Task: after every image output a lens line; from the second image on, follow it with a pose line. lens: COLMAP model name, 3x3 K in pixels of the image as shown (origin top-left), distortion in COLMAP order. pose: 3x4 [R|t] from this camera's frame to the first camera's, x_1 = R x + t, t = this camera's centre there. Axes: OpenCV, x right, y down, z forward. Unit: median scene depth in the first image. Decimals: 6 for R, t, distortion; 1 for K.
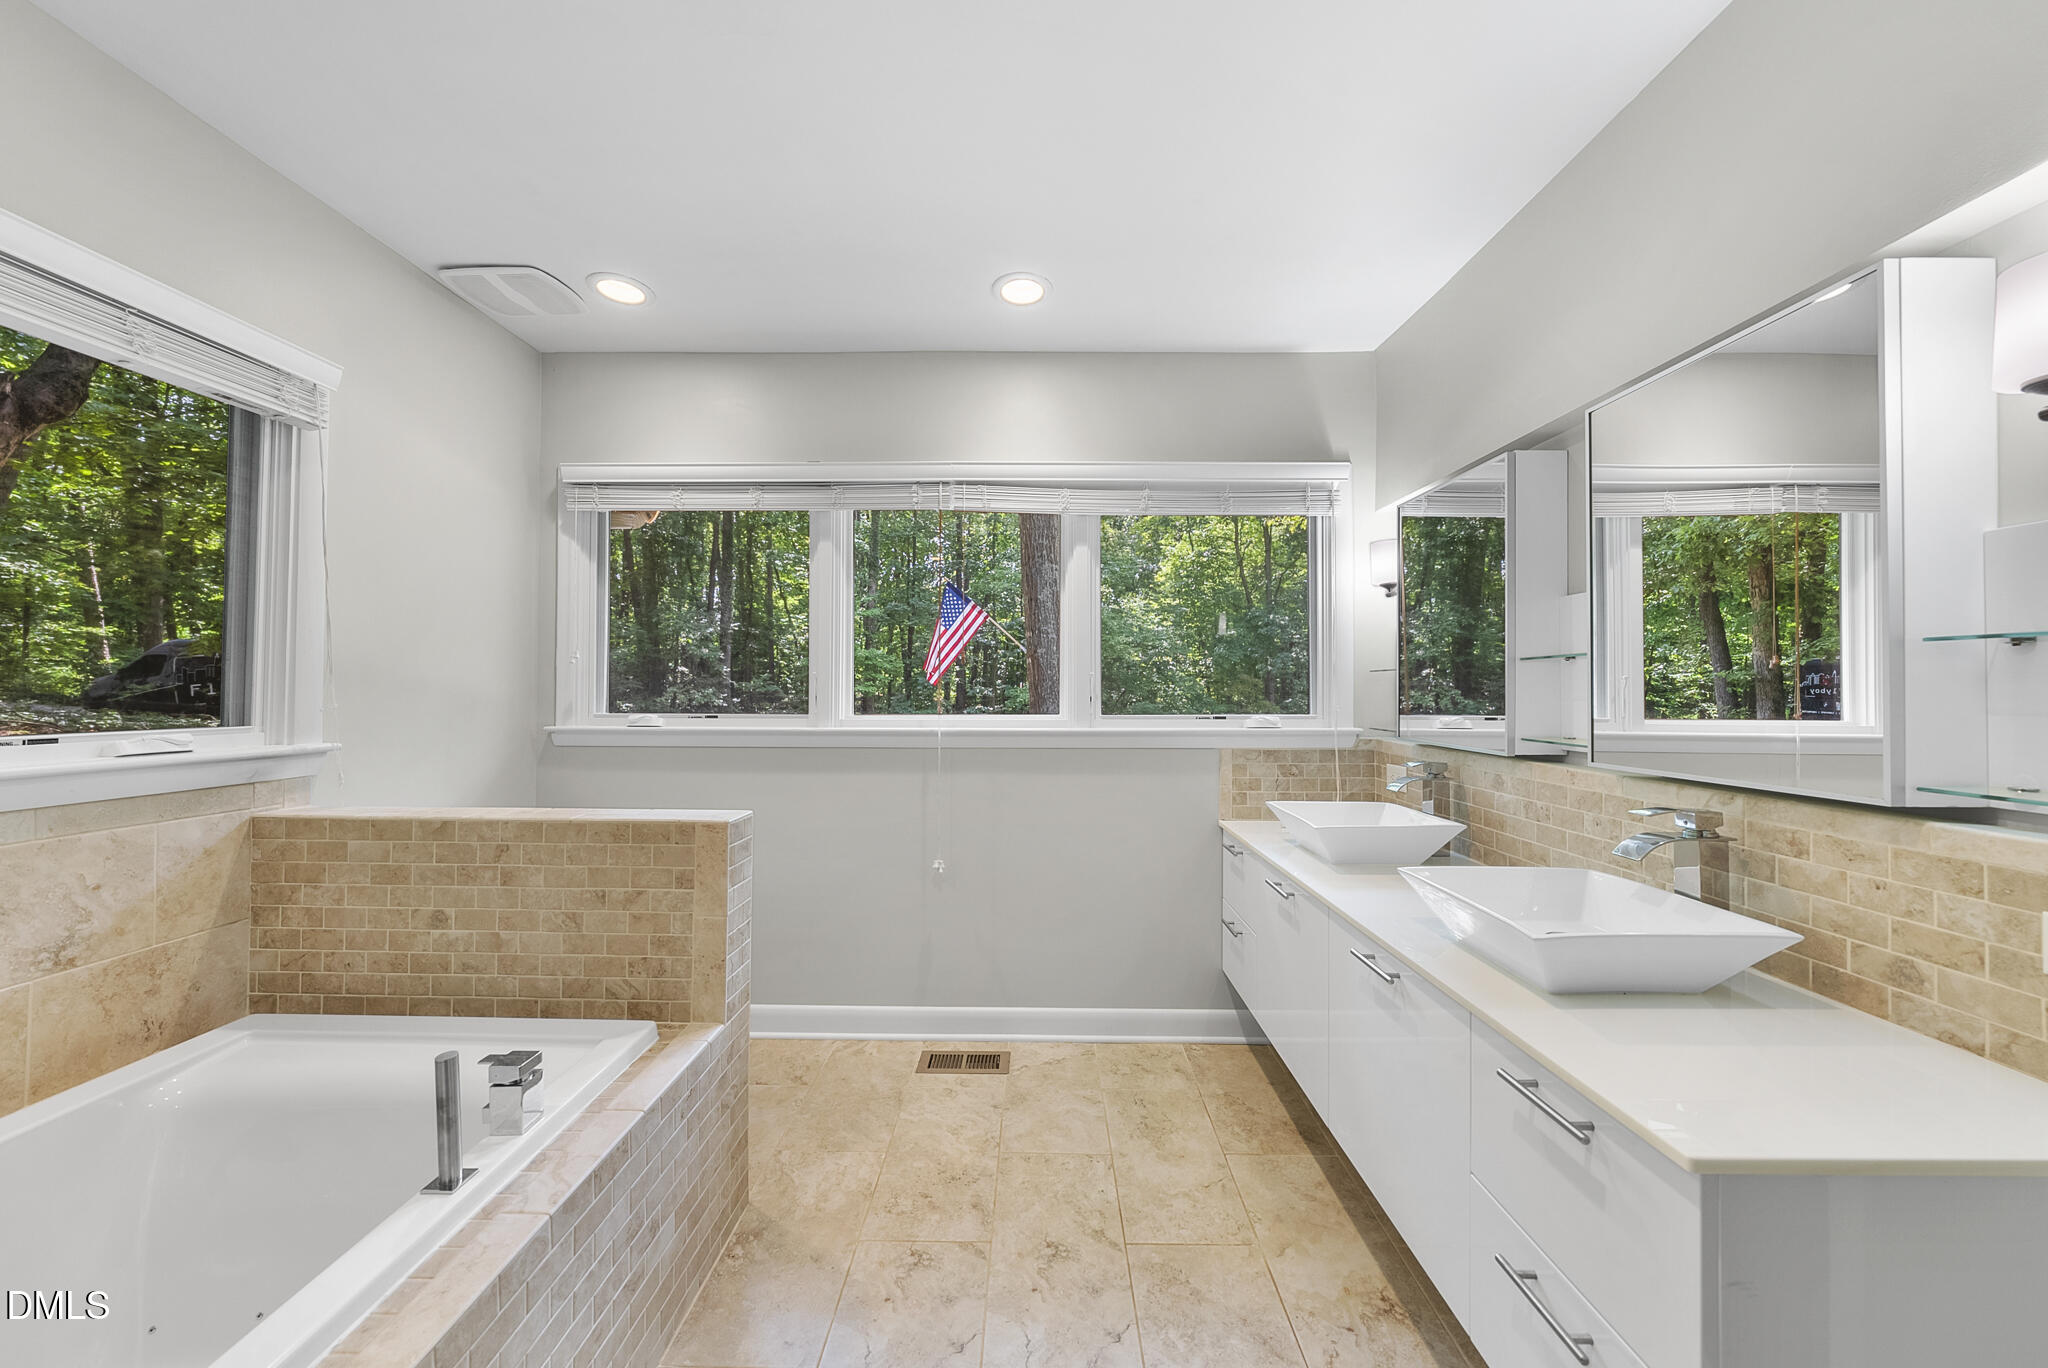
lens RADIAL K [[700.2, 0, 1027.9], [0, 700.2, 687.6], [0, 0, 1]] dist [-0.000365, 0.000037]
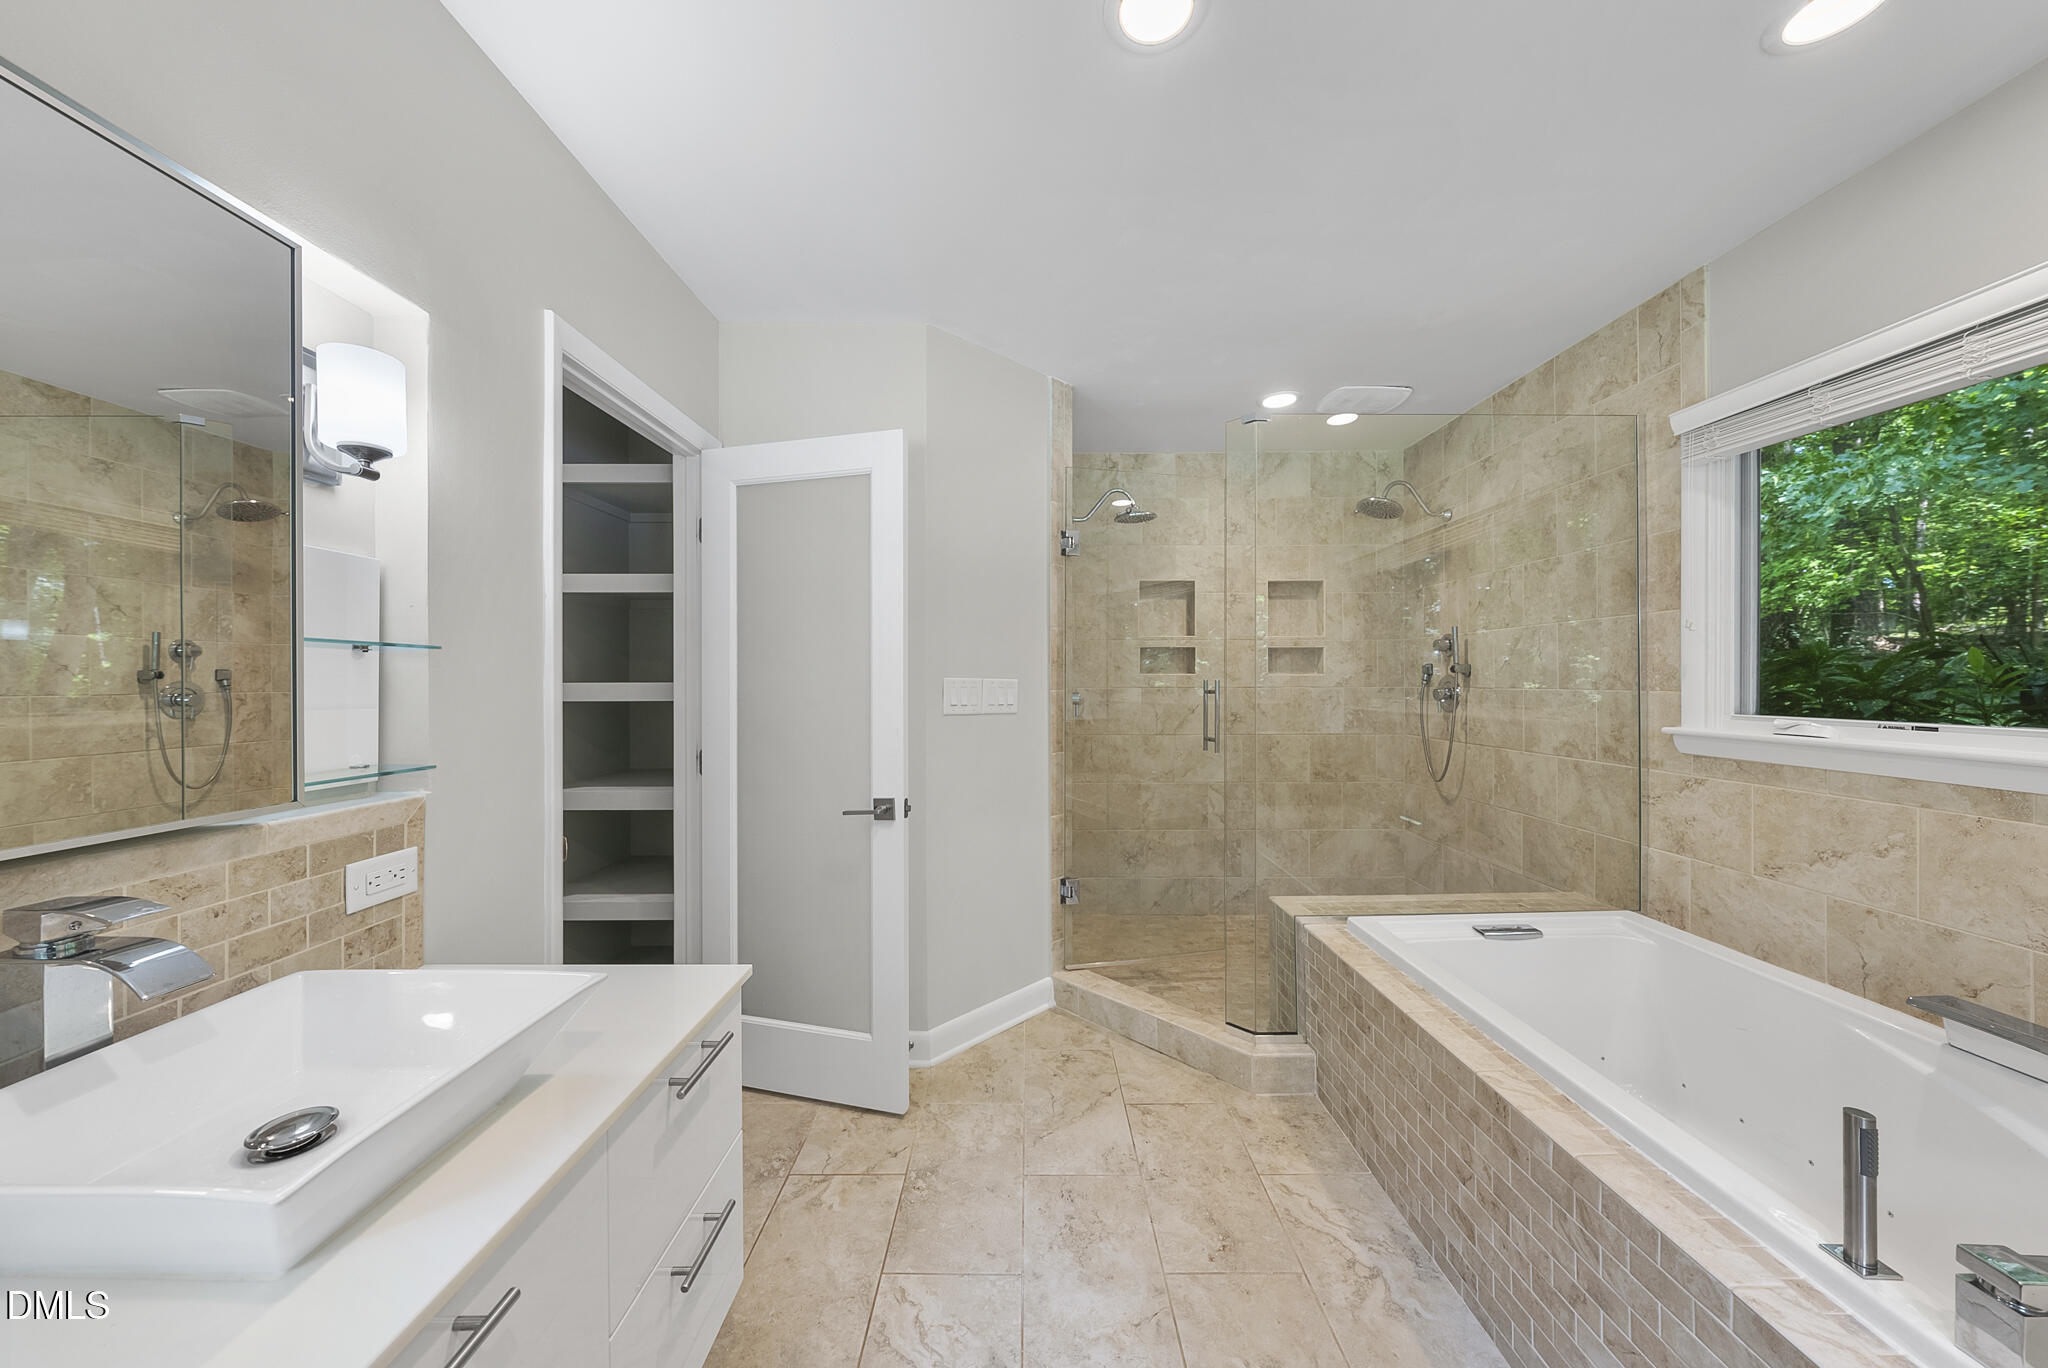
lens RADIAL K [[700.2, 0, 1027.9], [0, 700.2, 687.6], [0, 0, 1]] dist [-0.000365, 0.000037]
pose [[-0.999862, -0.000881, -0.016595, 0.236636], [-0.001023, 0.999963, 0.008547, -0.007411], [0.016586, 0.008562, -0.999826, 2.060952]]
